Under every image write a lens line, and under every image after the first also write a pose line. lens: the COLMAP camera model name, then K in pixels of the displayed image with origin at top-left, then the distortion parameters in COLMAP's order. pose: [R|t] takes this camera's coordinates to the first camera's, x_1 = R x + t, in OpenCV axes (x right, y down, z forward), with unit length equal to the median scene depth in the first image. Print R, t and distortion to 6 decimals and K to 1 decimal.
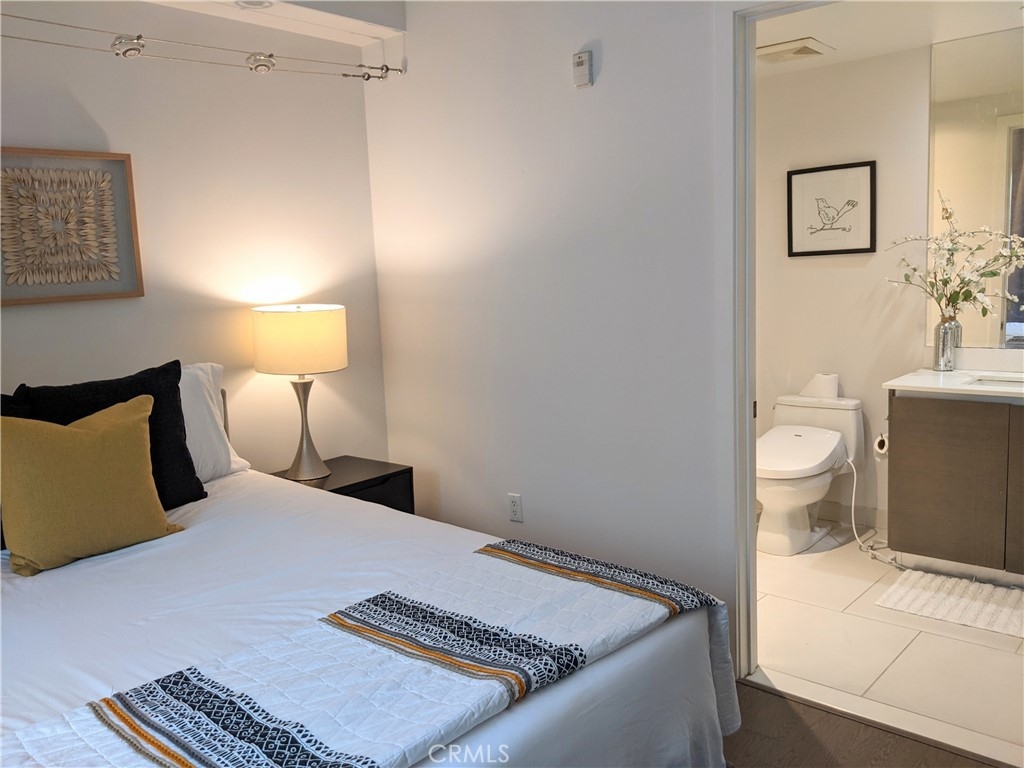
lens RADIAL K [[835.5, 0, 512.0], [0, 835.5, 384.0], [0, 0, 1]] dist [0.068456, -0.157948]
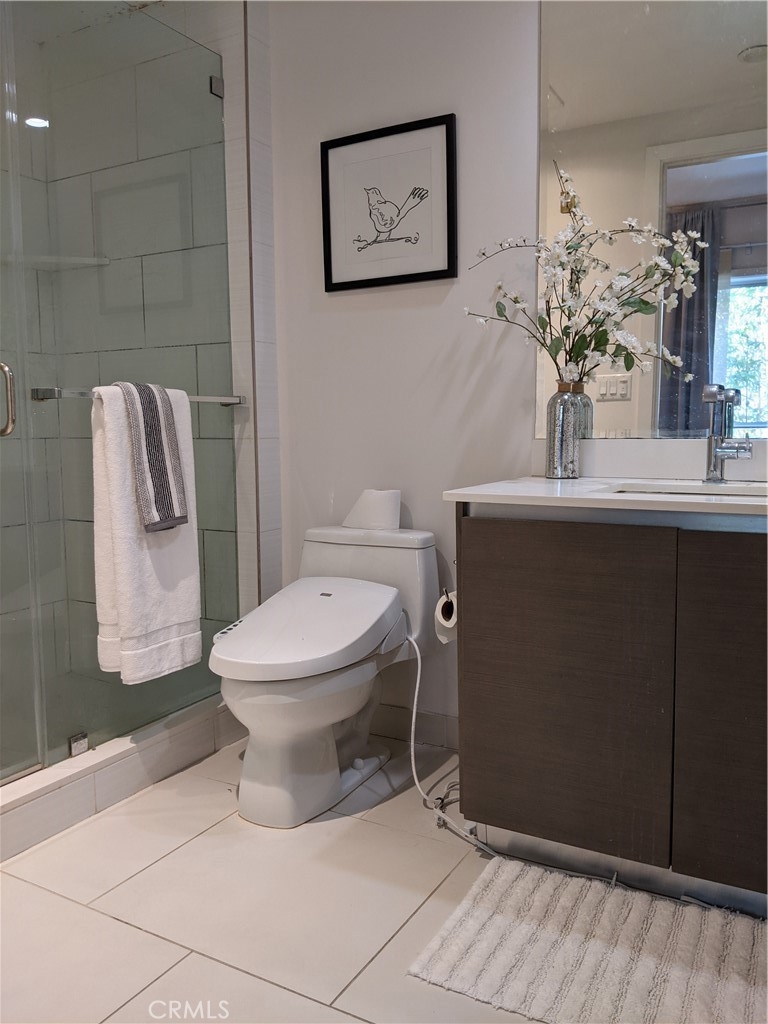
lens RADIAL K [[838.6, 0, 384.0], [0, 838.6, 512.0], [0, 0, 1]] dist [0.098007, -0.313274]
pose [[0.973092, 0.013624, 0.230015, 0.263874], [-0.004997, 0.999263, -0.038048, 0.029011], [-0.230364, 0.035875, 0.972443, 0.473267]]
